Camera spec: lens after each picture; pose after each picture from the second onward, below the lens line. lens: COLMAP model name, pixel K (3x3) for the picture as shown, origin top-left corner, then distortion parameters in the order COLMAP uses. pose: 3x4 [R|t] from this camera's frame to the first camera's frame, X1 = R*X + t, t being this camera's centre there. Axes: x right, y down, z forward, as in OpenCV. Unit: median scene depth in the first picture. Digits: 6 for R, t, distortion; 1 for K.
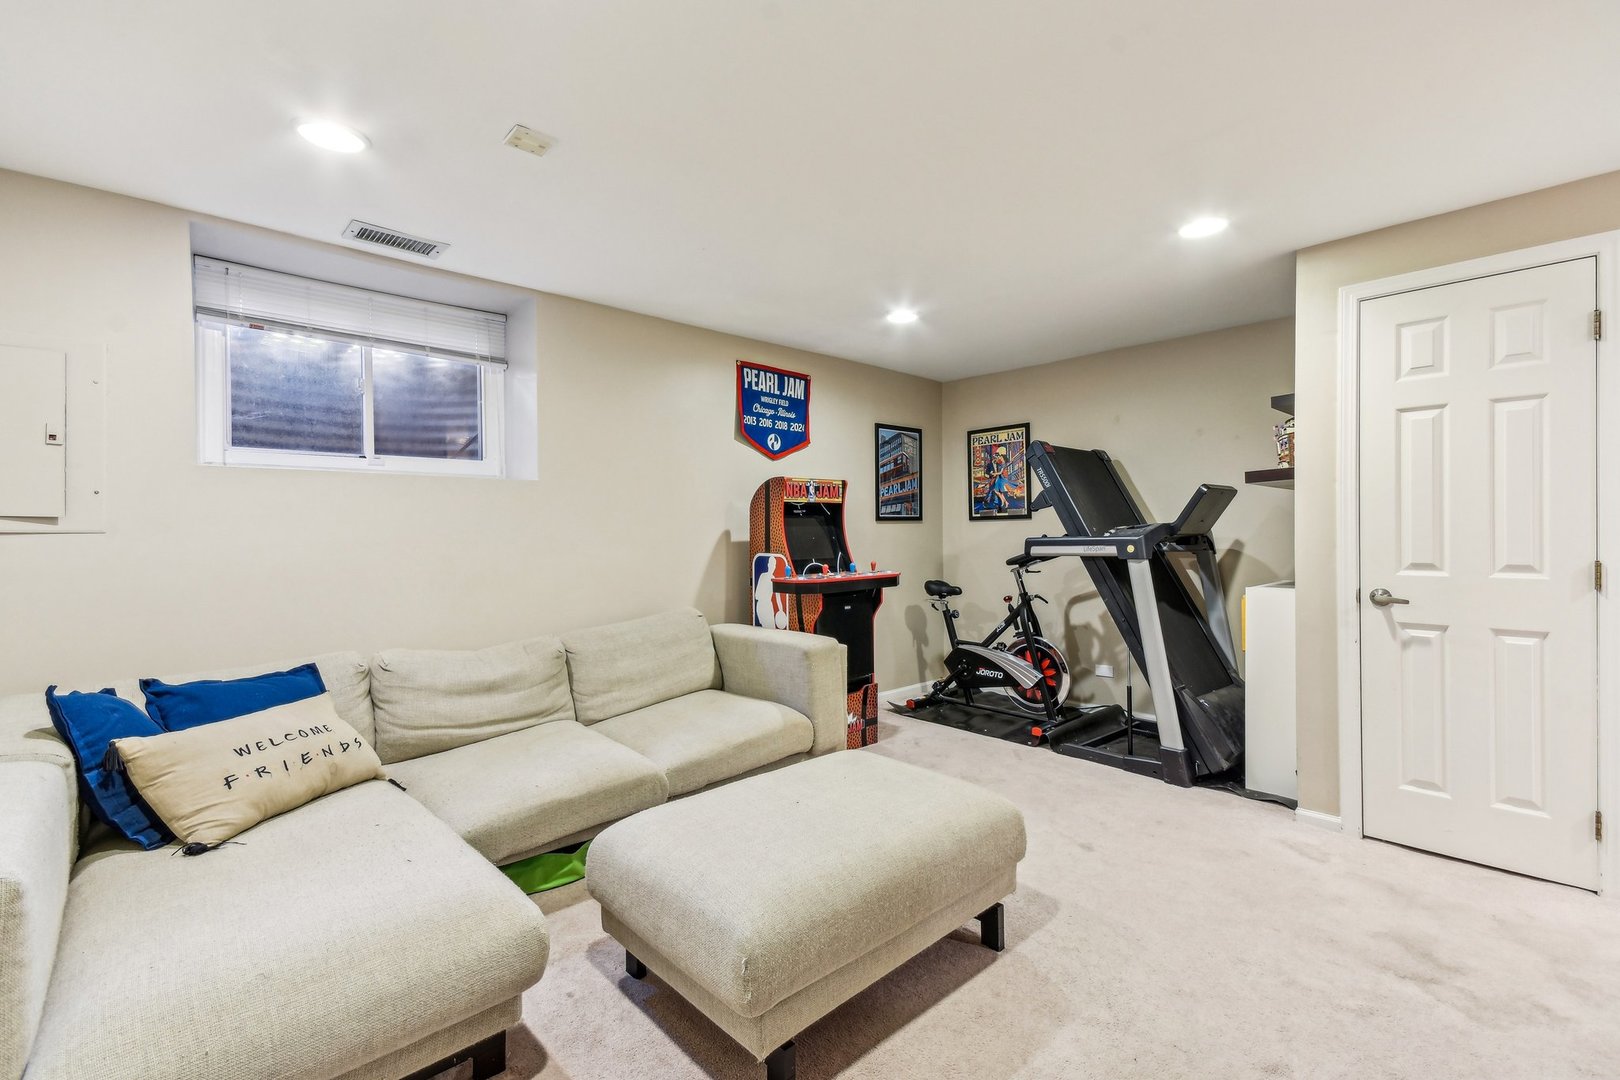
lens RADIAL K [[736.7, 0, 814.4], [0, 736.7, 534.9], [0, 0, 1]] dist [0.002248, 0.000218]
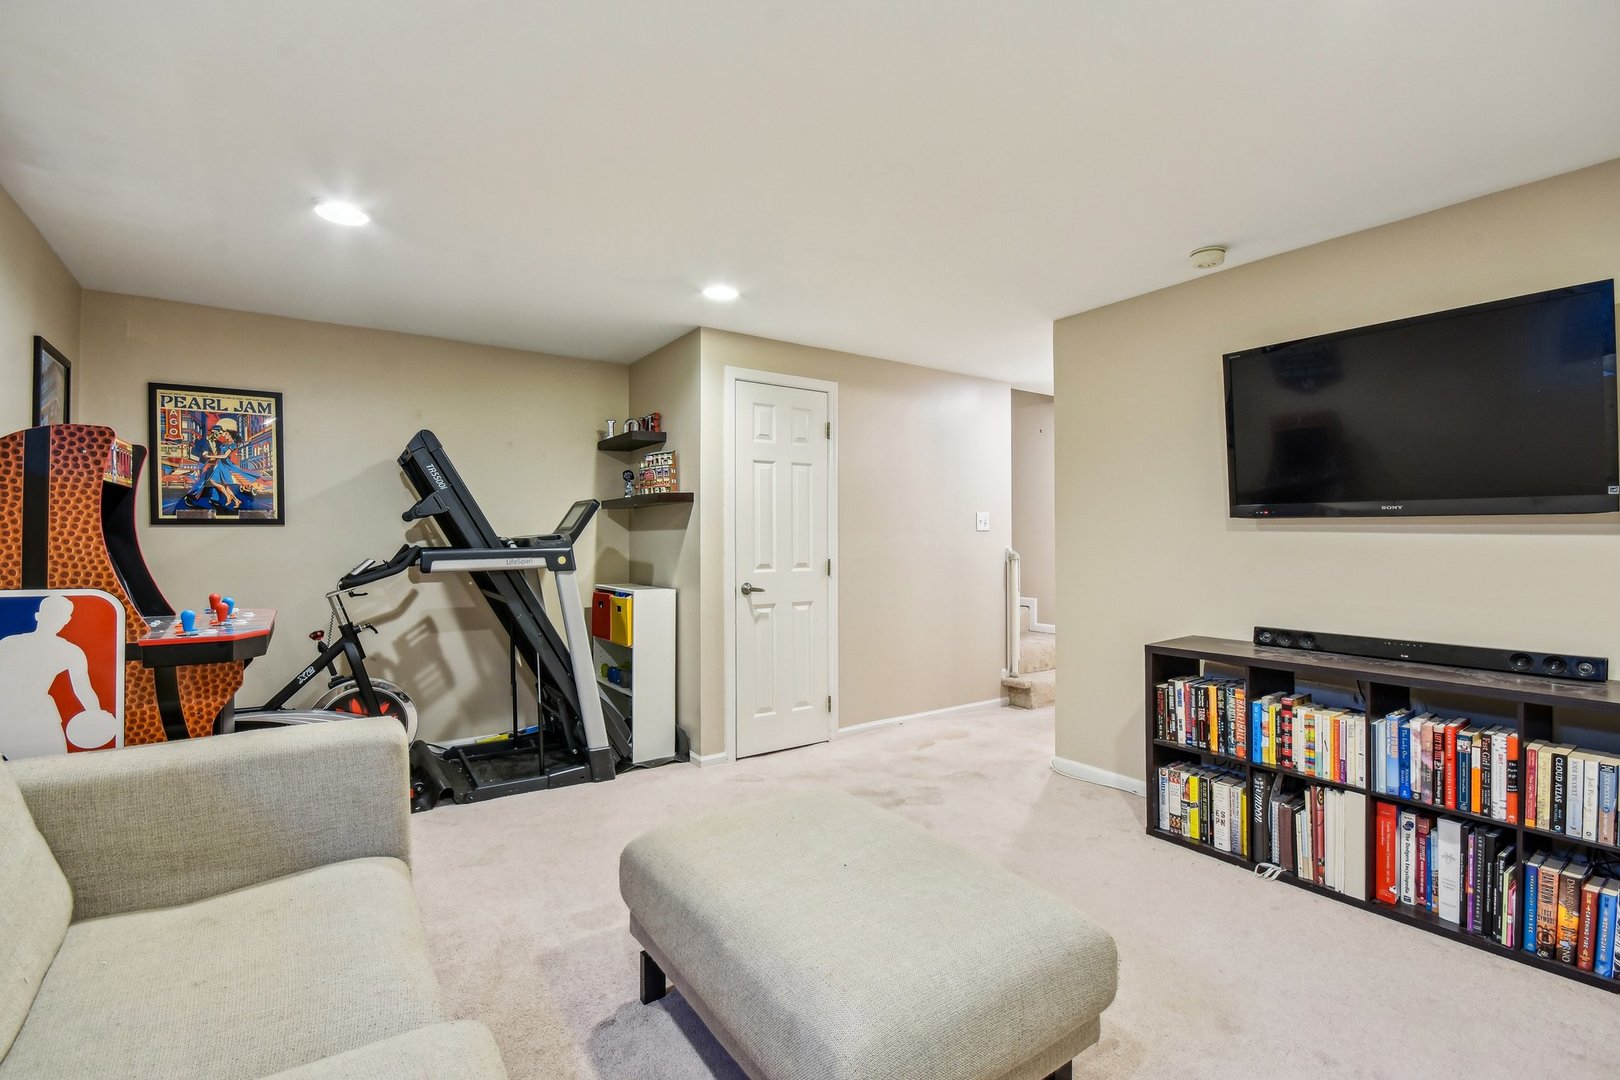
lens RADIAL K [[736.7, 0, 814.4], [0, 736.7, 534.9], [0, 0, 1]] dist [0.002248, 0.000218]
pose [[0.129780, 0.012157, 0.991468, -0.404873], [0.003194, 0.999915, -0.012678, -0.001150], [-0.991538, 0.004812, 0.129730, 0.426733]]
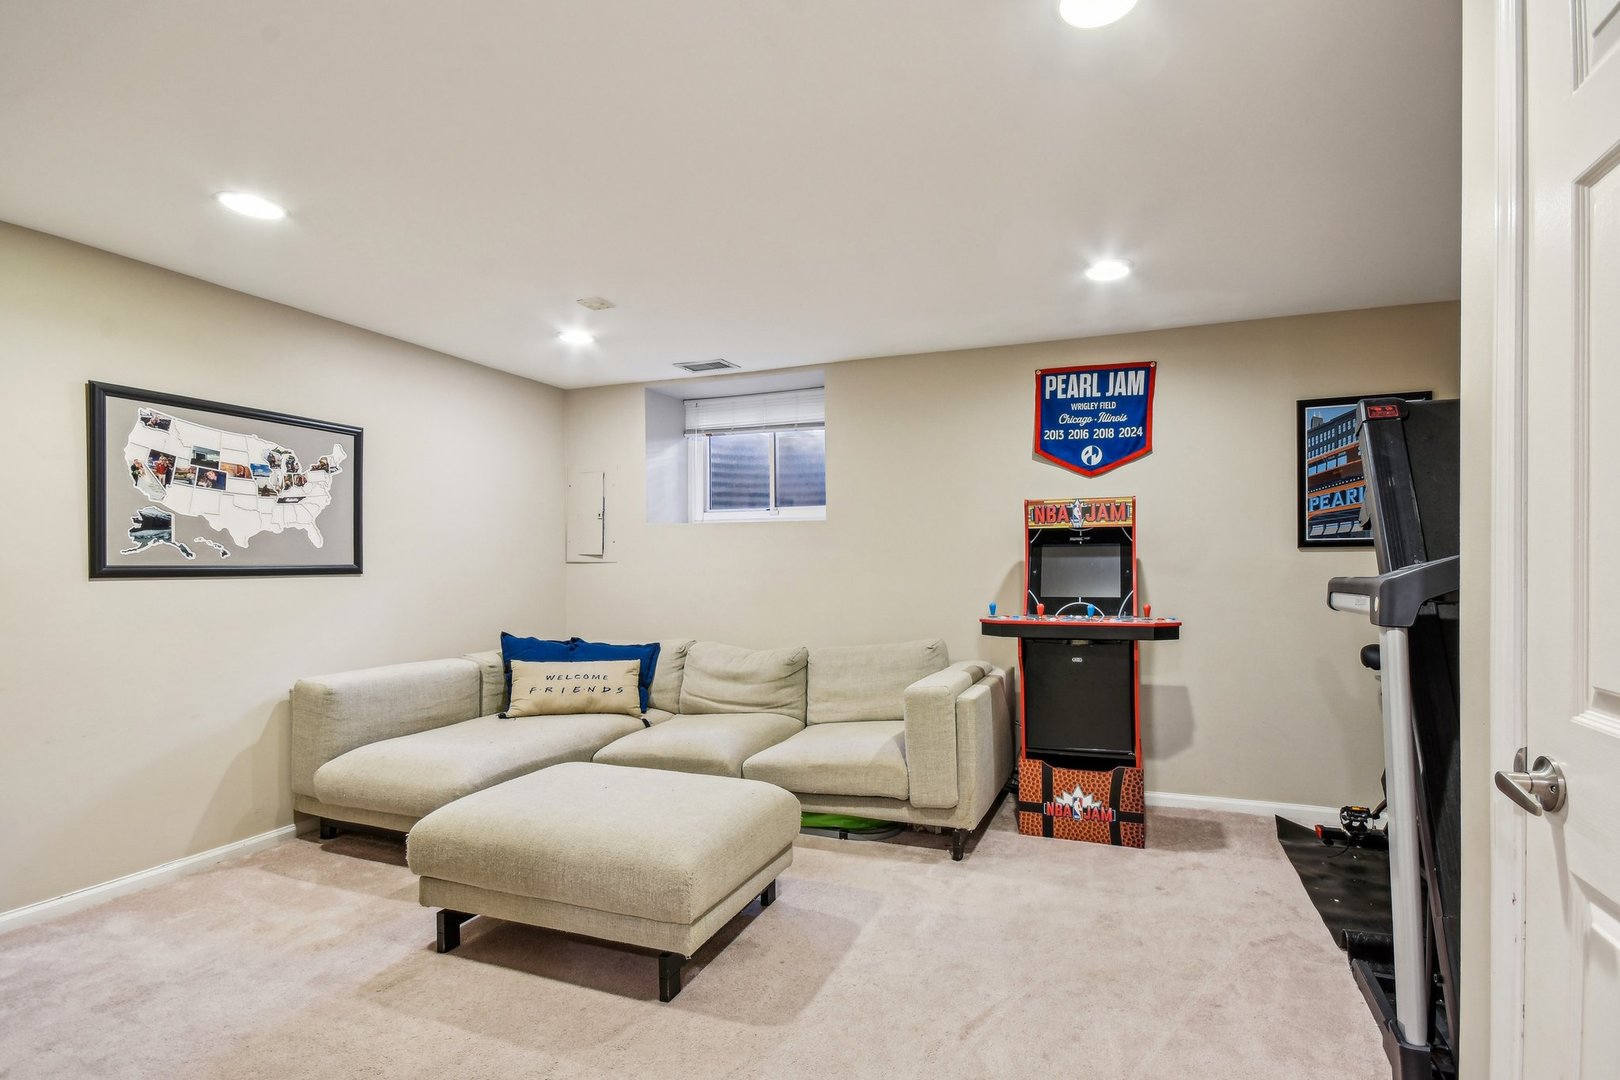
lens RADIAL K [[736.4, 0, 817.0], [0, 736.4, 571.1], [0, 0, 1]] dist [-0.010310, 0.000036]
pose [[0.441017, 0.015651, -0.897362, 0.571388], [-0.004229, 0.999873, 0.015361, -0.006781], [0.897489, -0.002979, 0.441027, 0.364566]]
